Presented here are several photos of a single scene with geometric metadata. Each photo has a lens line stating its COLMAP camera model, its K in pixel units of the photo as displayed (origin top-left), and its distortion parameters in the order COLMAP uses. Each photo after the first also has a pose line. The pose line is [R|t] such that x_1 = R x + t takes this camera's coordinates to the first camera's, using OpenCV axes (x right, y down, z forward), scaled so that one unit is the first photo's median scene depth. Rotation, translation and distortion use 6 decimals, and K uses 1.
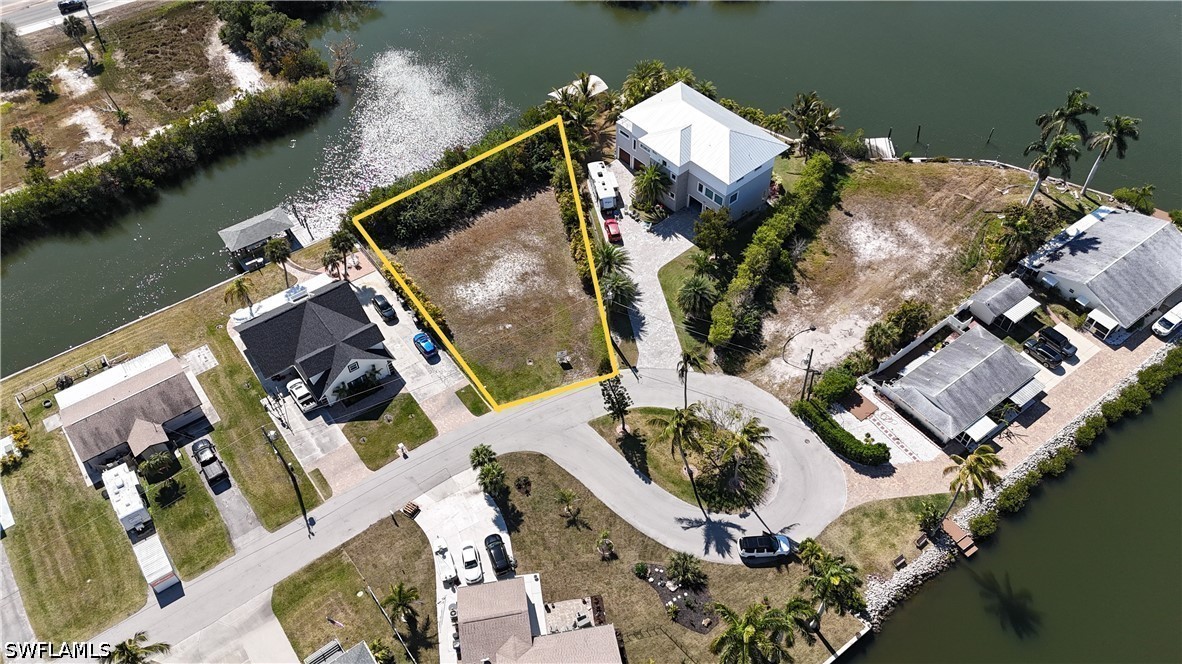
lens RADIAL K [[869.0, 0, 591.0], [0, 869.0, 332.0], [0, 0, 1]] dist [0.118354, -0.153119]
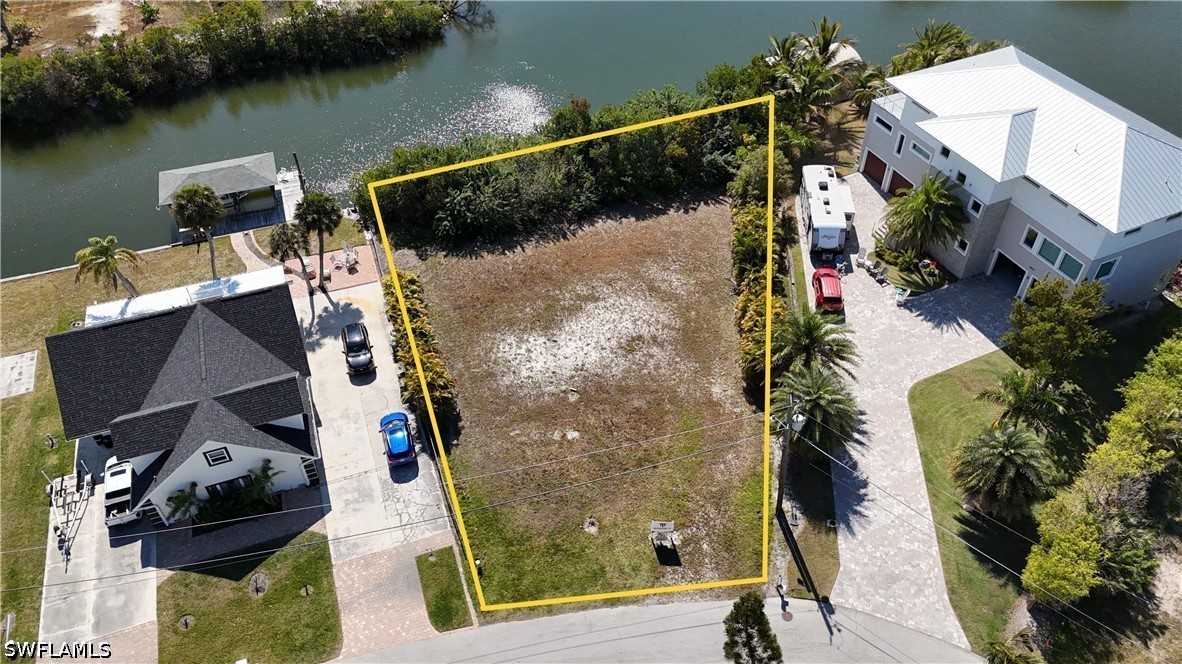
lens RADIAL K [[869.0, 0, 591.0], [0, 869.0, 332.0], [0, 0, 1]] dist [0.118354, -0.153119]
pose [[0.957396, 0.194483, -0.213467, 0.006755], [-0.212068, 0.975248, -0.062603, -0.031776], [0.196008, 0.105205, 0.974942, 0.480324]]
